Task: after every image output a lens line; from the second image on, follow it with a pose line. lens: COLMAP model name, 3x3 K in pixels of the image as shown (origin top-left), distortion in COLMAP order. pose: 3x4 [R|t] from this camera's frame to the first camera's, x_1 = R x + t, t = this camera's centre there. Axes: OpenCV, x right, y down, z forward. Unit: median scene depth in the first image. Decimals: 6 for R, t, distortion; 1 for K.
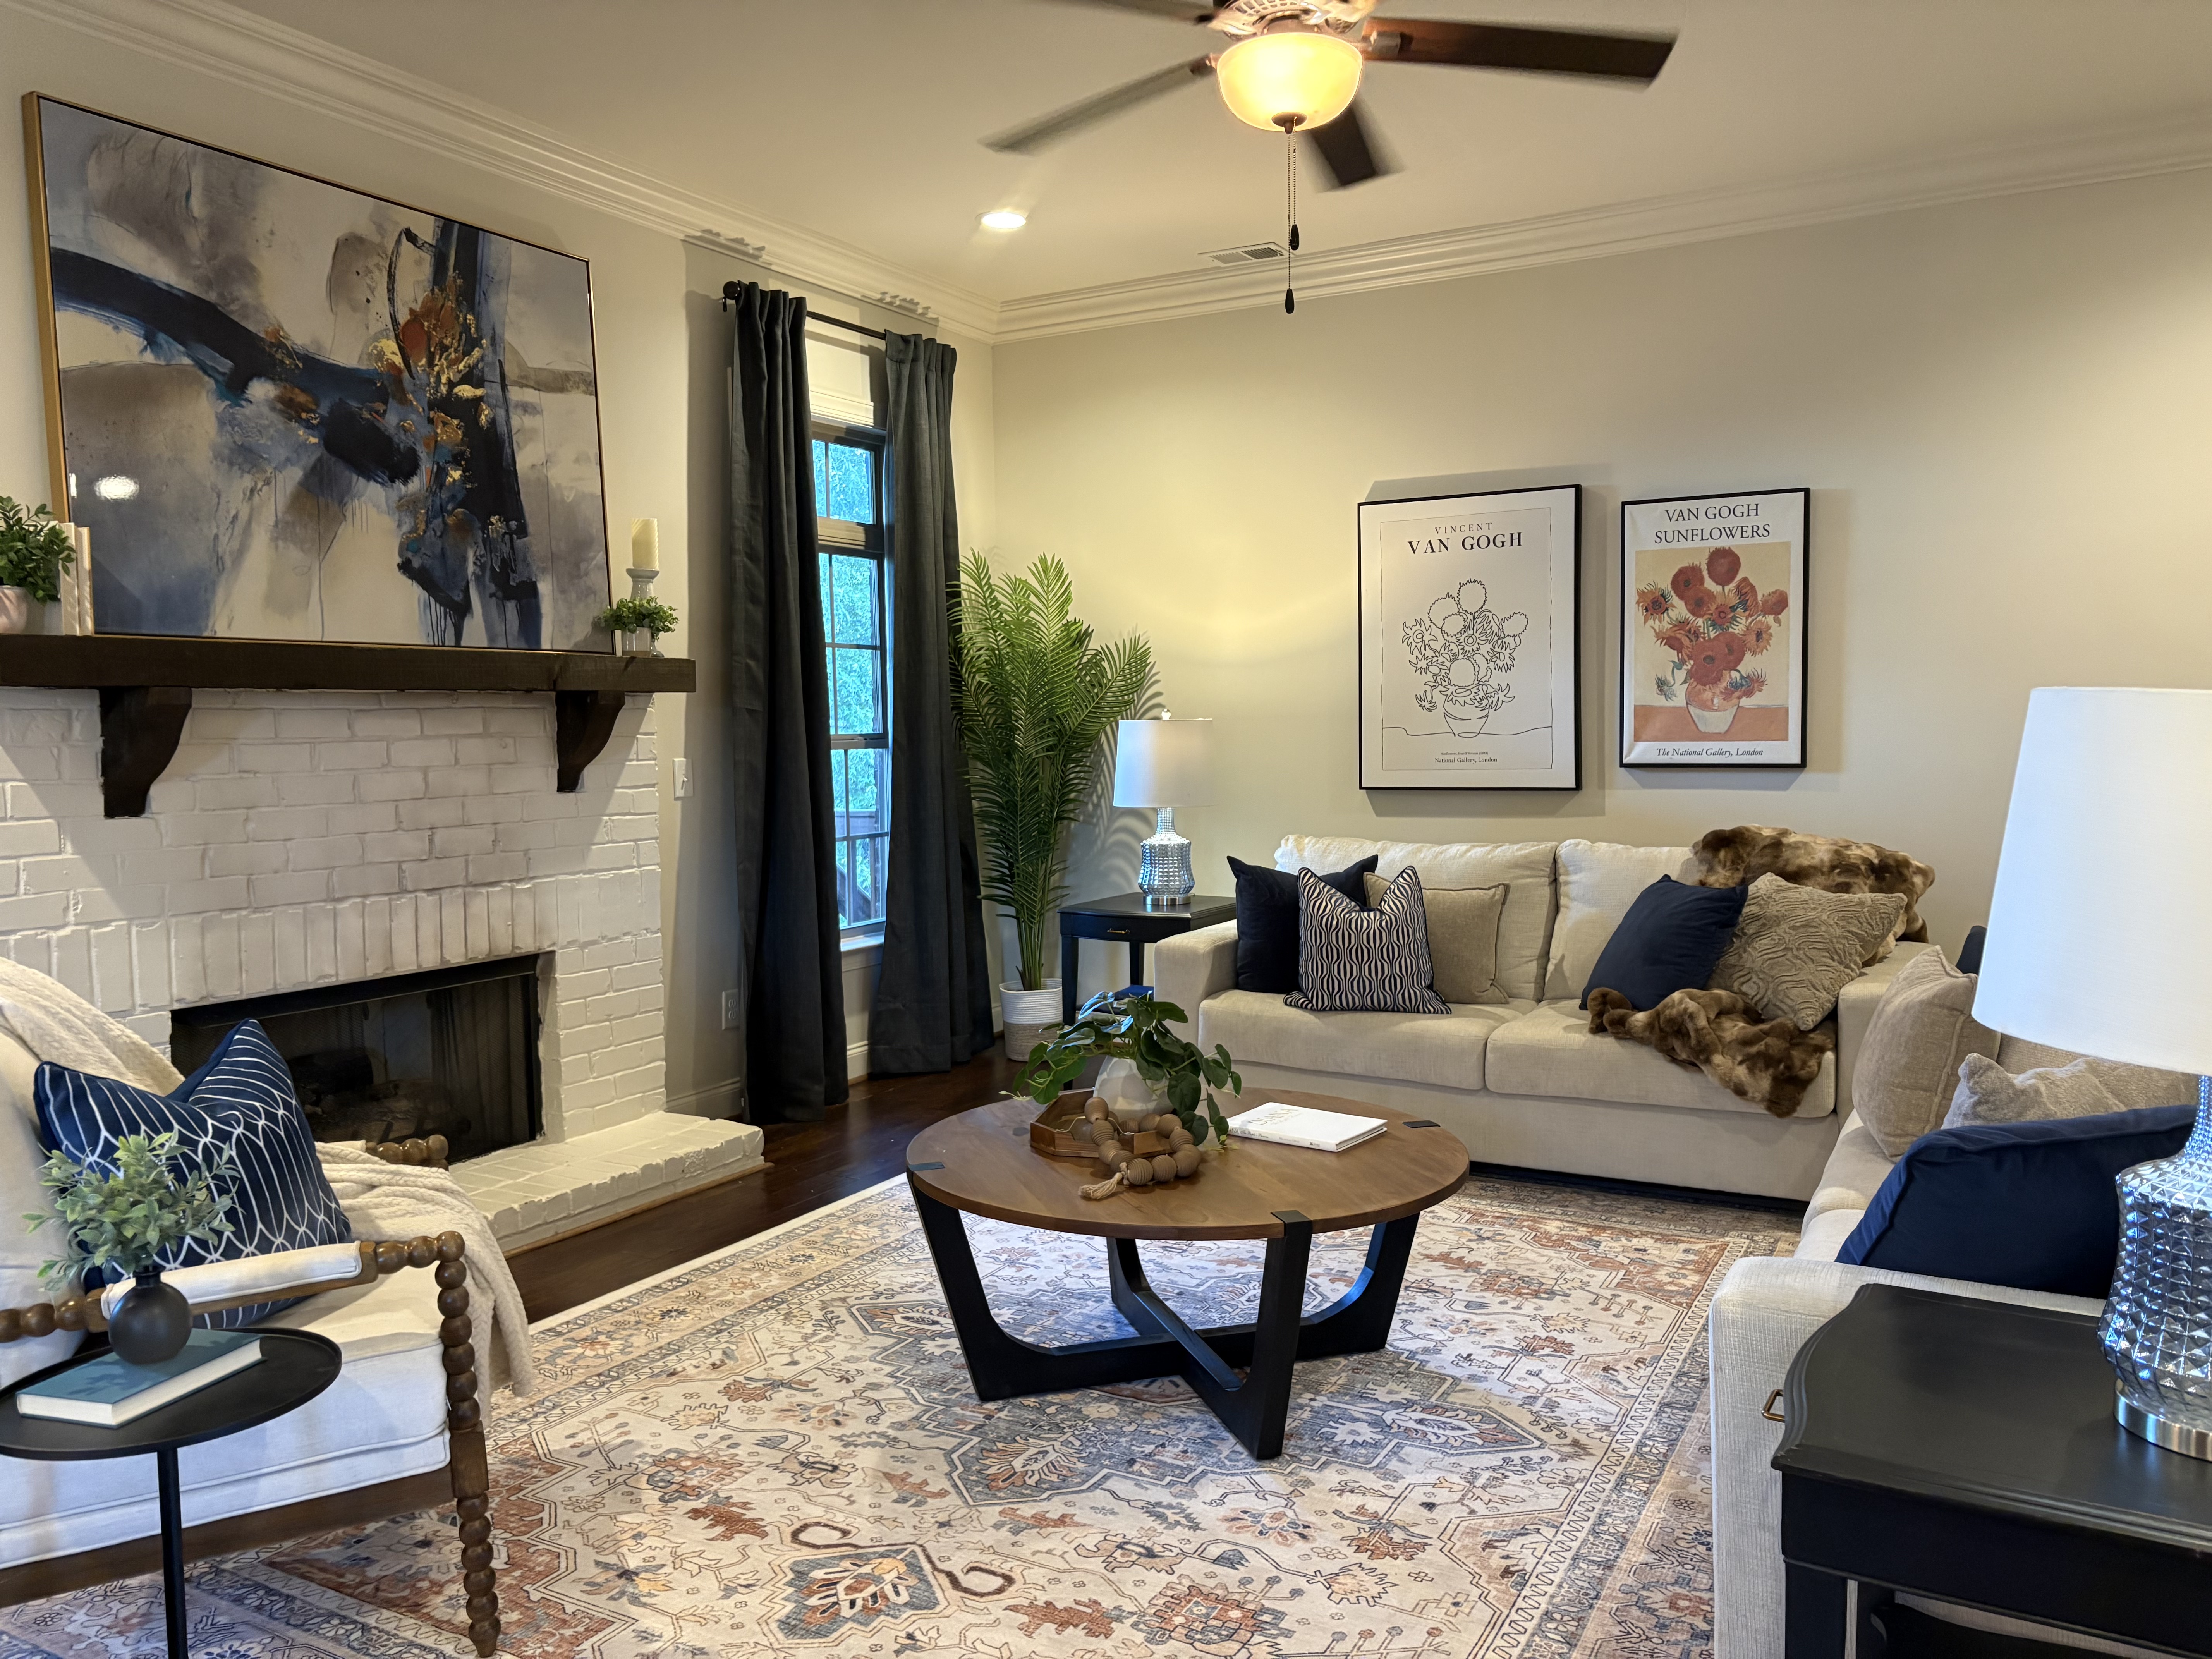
lens RADIAL K [[1676.9, 0, 1106.0], [0, 1676.9, 829.5], [0, 0, 1]] dist [0.046067, -0.042853]
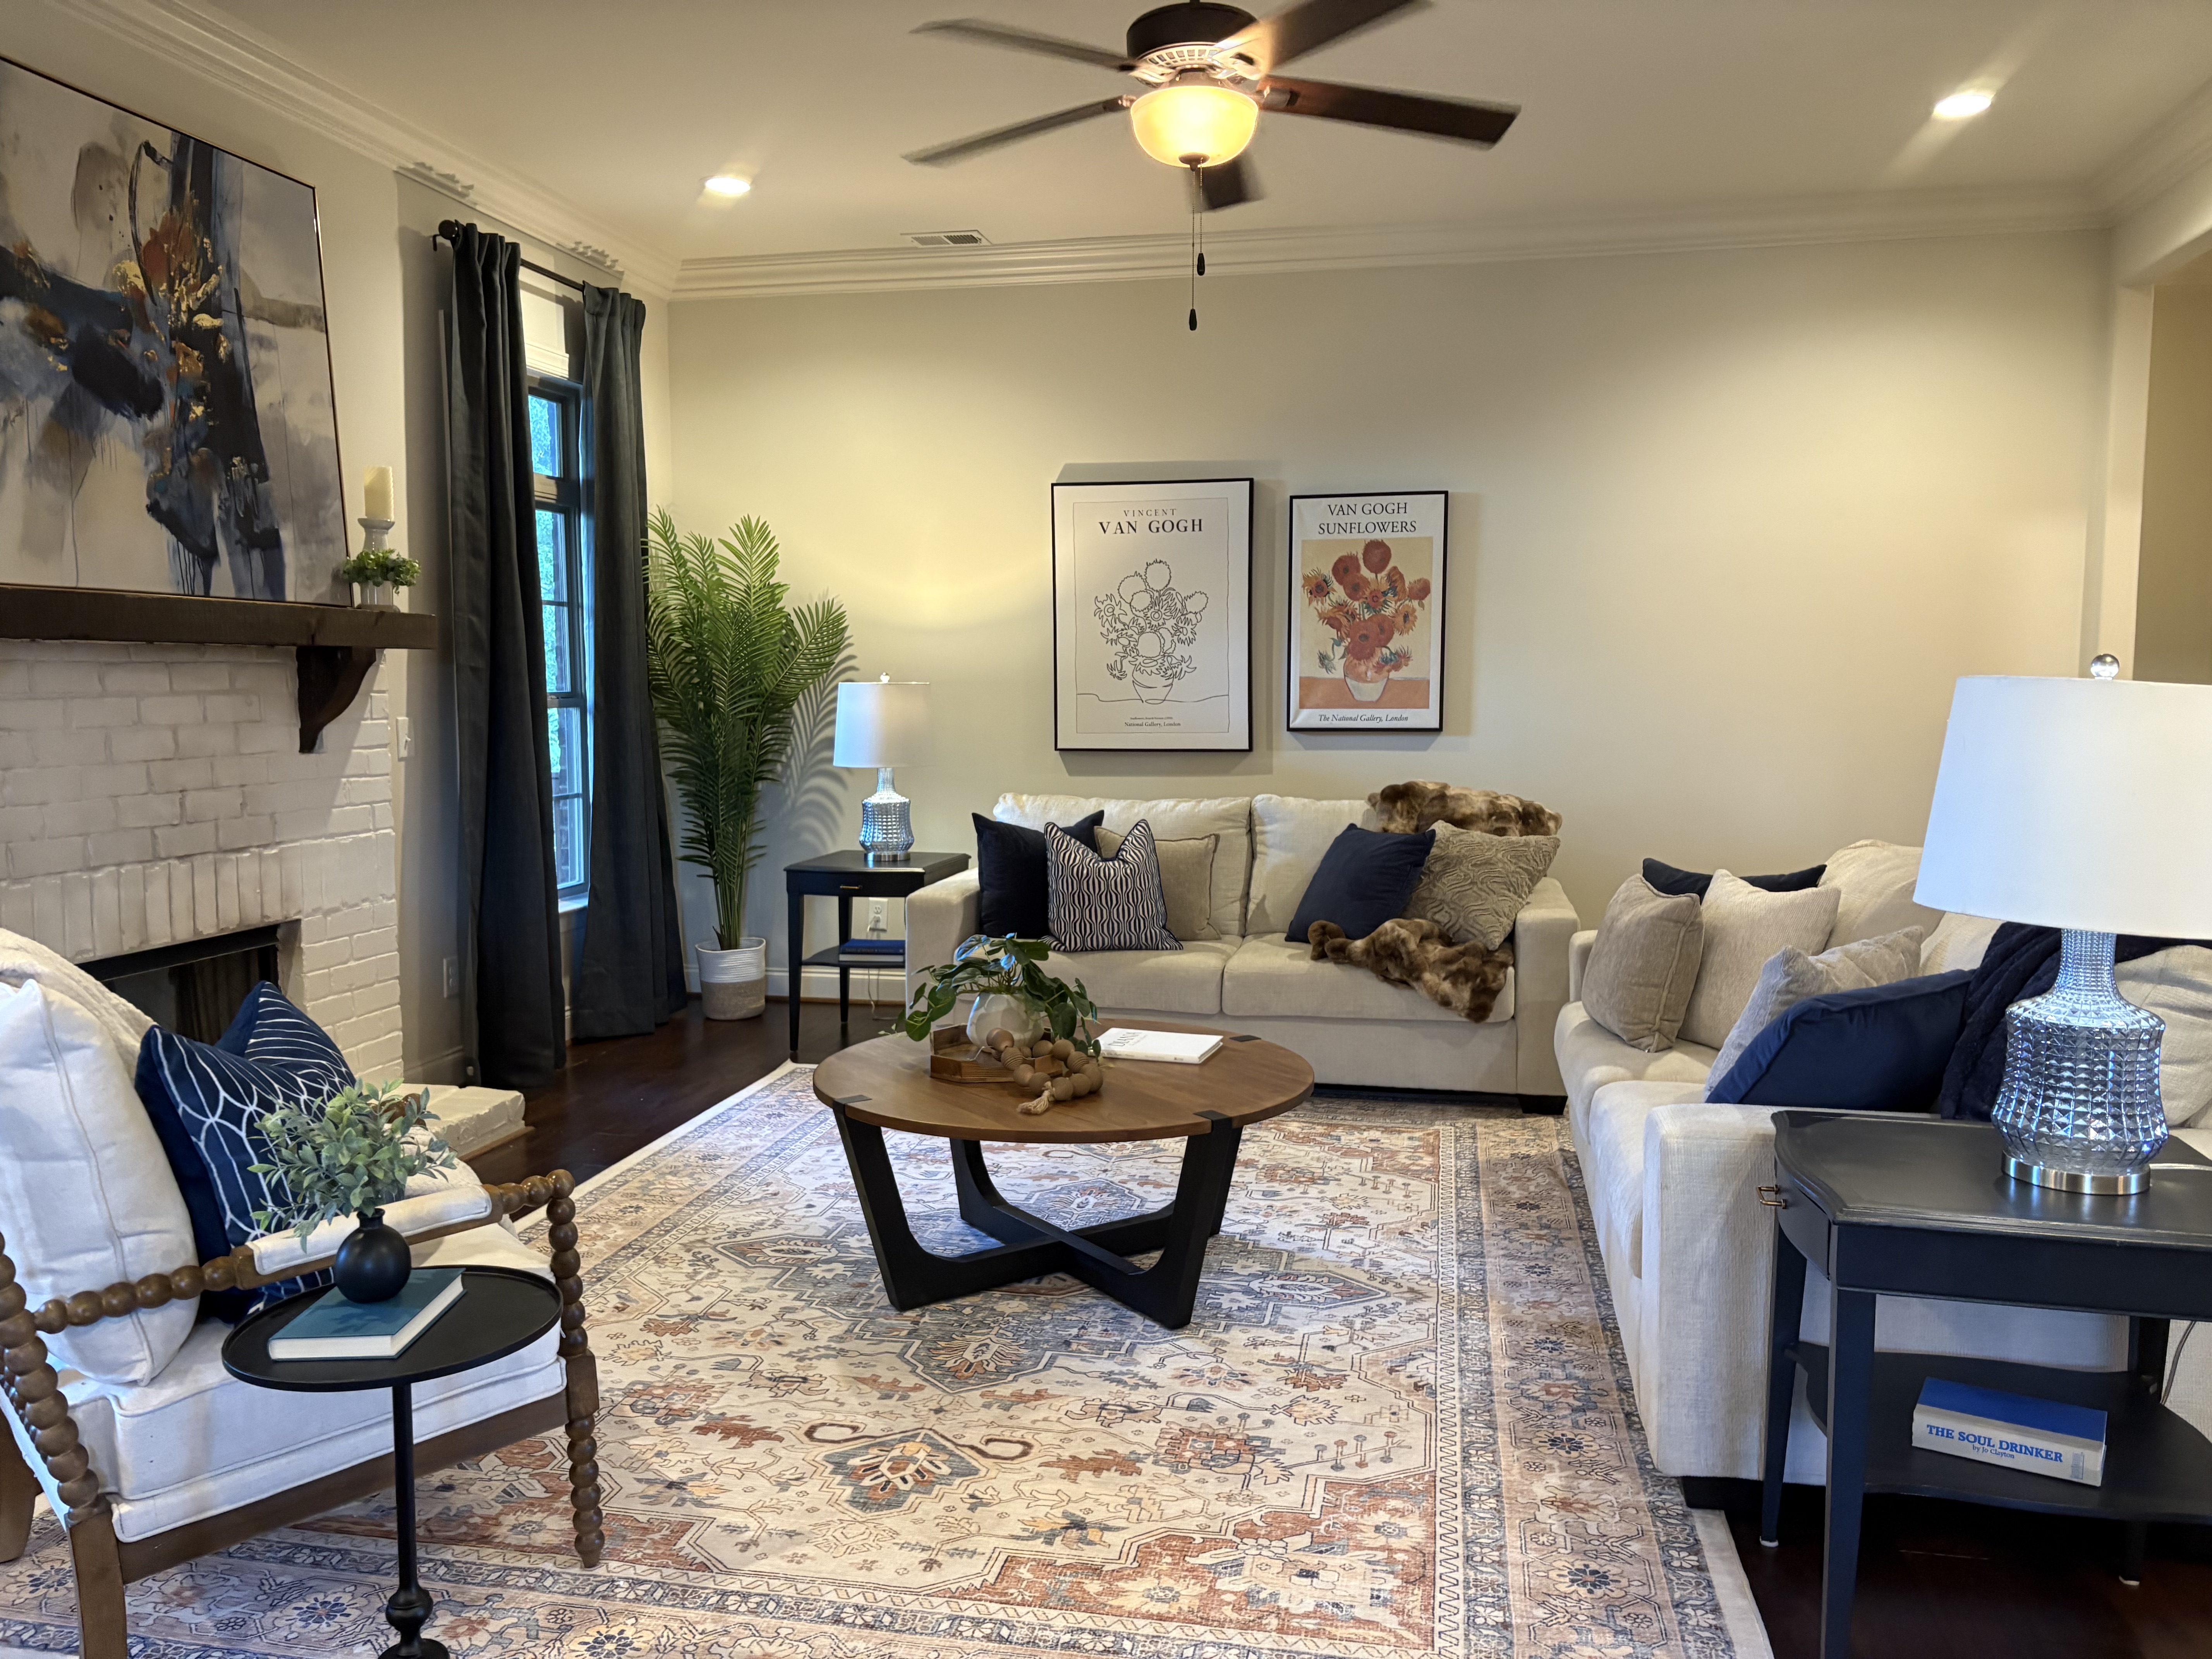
lens RADIAL K [[1755.5, 0, 967.2], [0, 1755.5, 839.8], [0, 0, 1]] dist [0.122345, -0.218760]
pose [[0.950741, -0.015774, 0.309583, -0.286094], [0.008213, 0.999636, 0.025712, 0.004394], [-0.309876, -0.021903, 0.950525, -0.070274]]
